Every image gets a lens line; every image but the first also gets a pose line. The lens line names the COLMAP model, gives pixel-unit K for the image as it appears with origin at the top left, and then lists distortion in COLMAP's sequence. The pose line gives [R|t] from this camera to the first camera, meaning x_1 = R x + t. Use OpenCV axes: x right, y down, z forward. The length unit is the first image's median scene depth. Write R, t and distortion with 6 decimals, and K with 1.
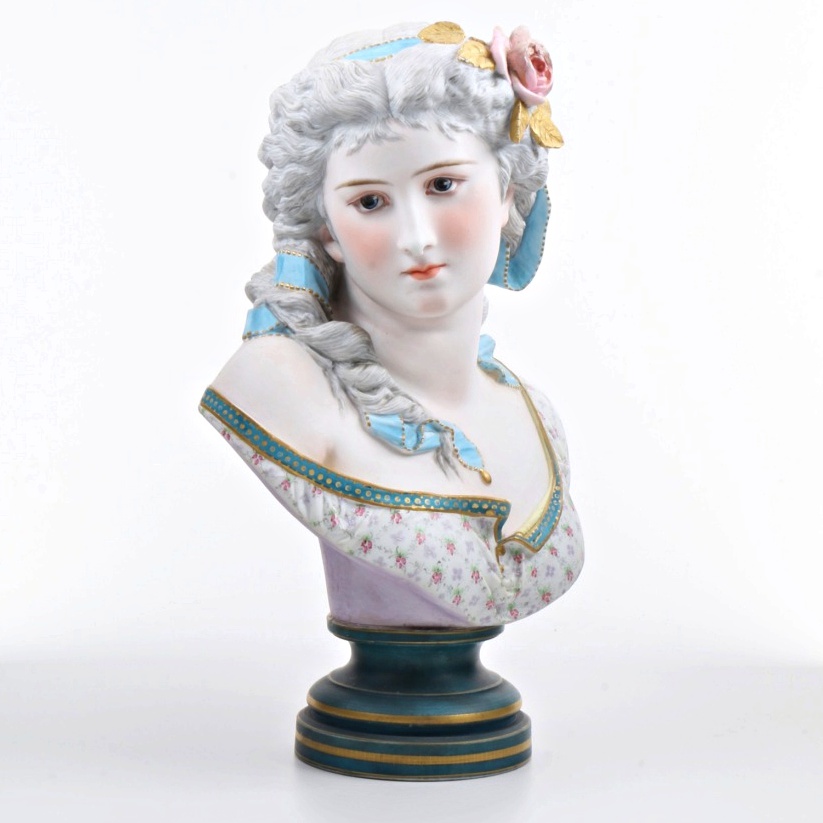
lens RADIAL K [[2172.2, 0, 392.2], [0, 2172.2, 436.1], [0, 0, 1]] dist [0.228384, 0.000000]
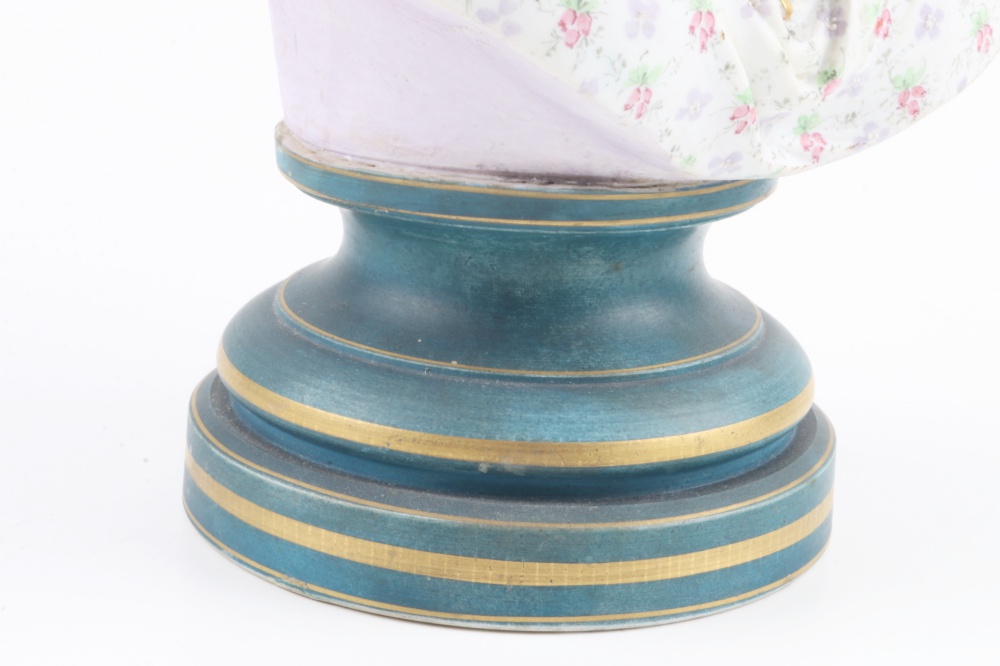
lens RADIAL K [[2450.7, 0, 500.1], [0, 2450.7, 334.7], [0, 0, 1]] dist [0.001609, 0.000000]
pose [[0.998157, 0.045768, -0.039842, 0.025087], [-0.037463, 0.981314, 0.188732, 0.041822], [0.047735, -0.186892, 0.981220, 0.637306]]
